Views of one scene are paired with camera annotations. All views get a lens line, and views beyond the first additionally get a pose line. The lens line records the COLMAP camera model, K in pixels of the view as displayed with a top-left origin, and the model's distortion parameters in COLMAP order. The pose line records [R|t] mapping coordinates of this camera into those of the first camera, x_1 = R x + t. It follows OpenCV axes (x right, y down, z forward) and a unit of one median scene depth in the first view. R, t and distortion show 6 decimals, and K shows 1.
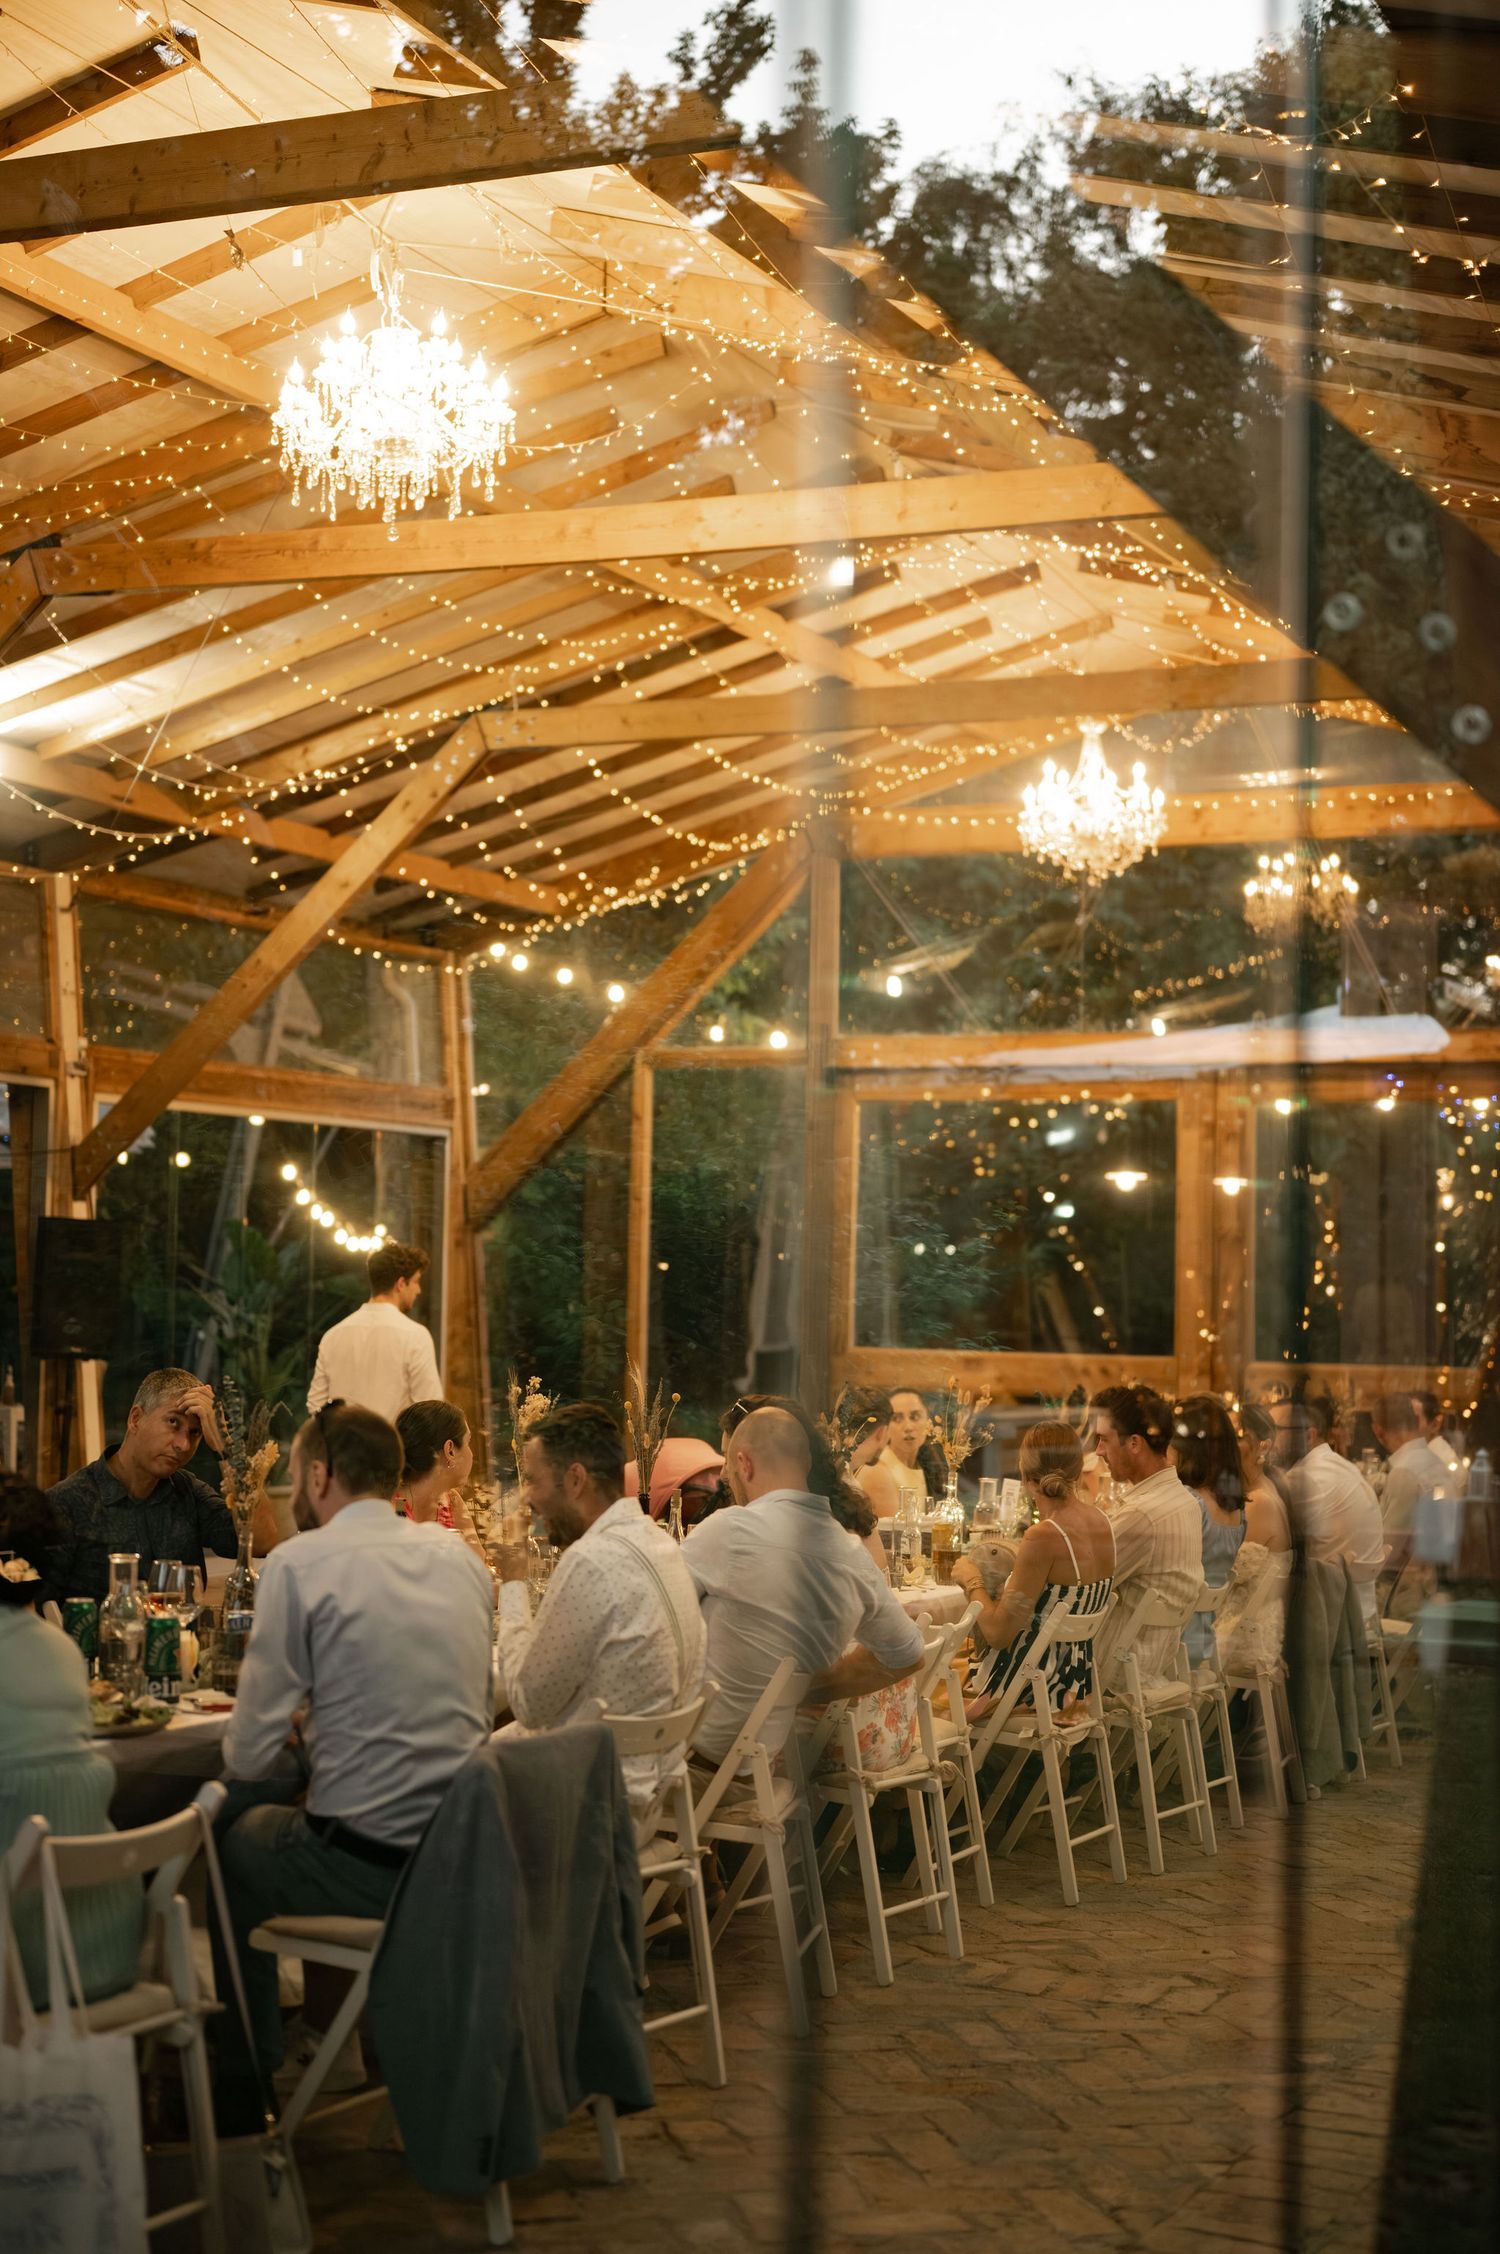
lens RADIAL K [[3240.3, 0, 750.0], [0, 3240.3, 1127.0], [0, 0, 1]] dist [0.004672, -0.049300]
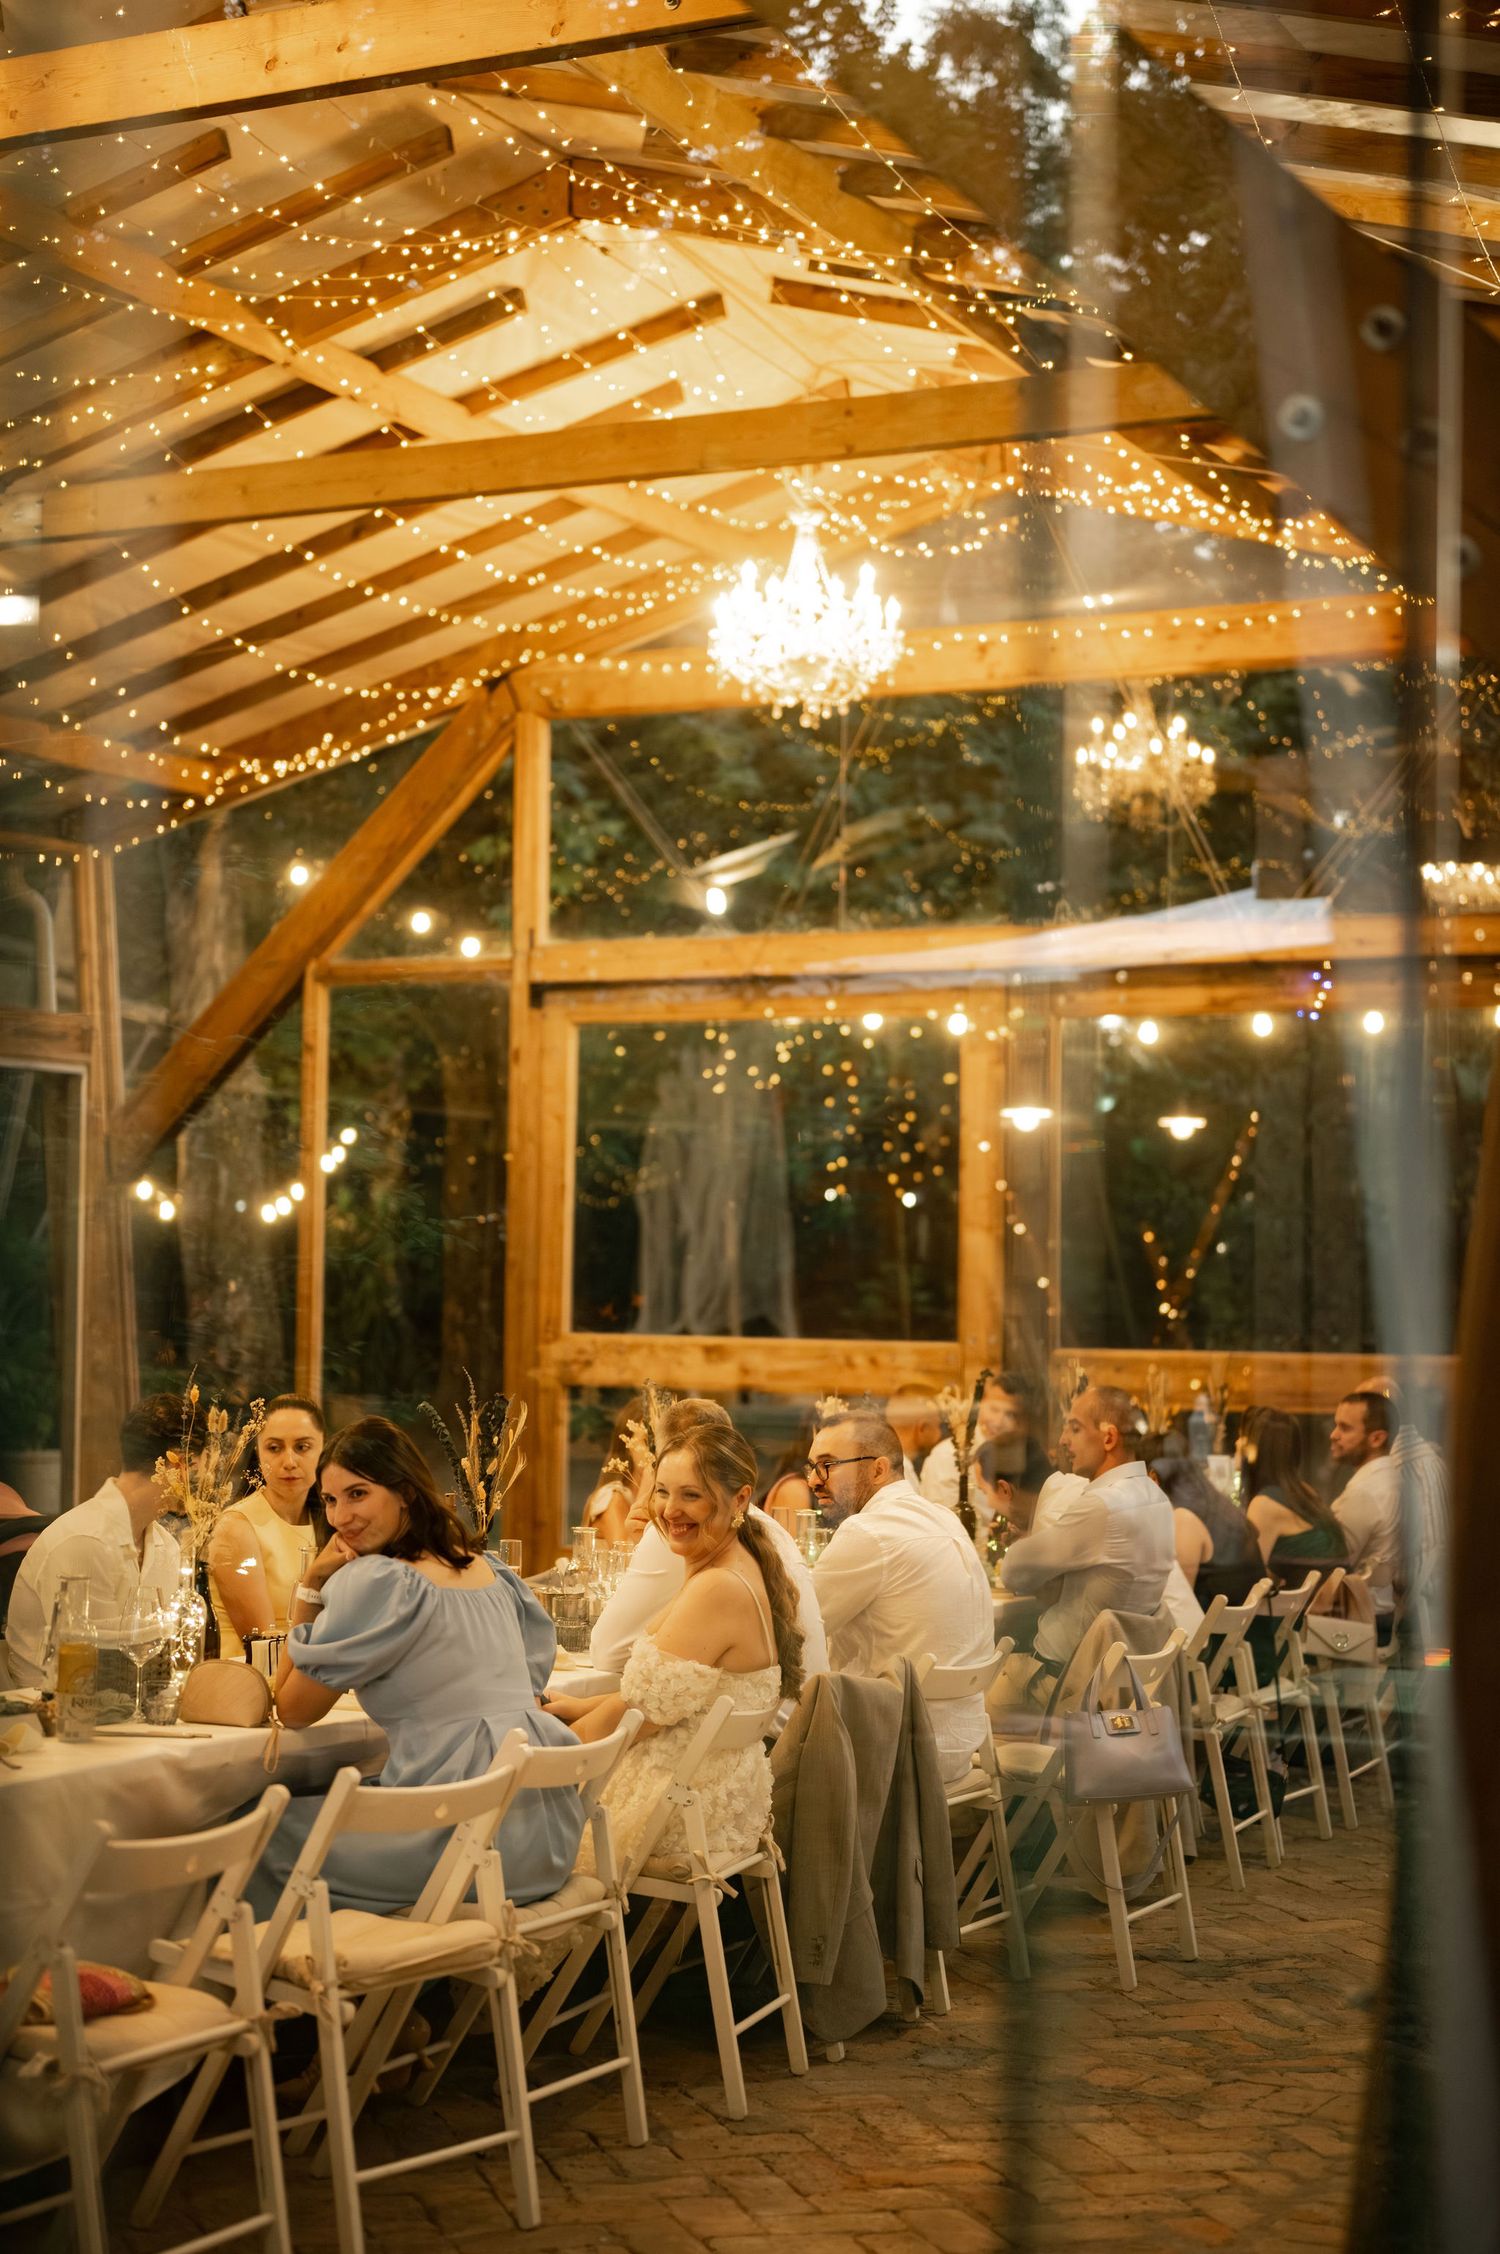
lens RADIAL K [[3264.6, 0, 750.0], [0, 3264.6, 1127.0], [0, 0, 1]] dist [0.042373, 0.082722]
pose [[0.999865, -0.006849, -0.014911, 0.088985], [0.006942, 0.999957, 0.006202, 0.012799], [0.014868, -0.006304, 0.999870, 0.199533]]
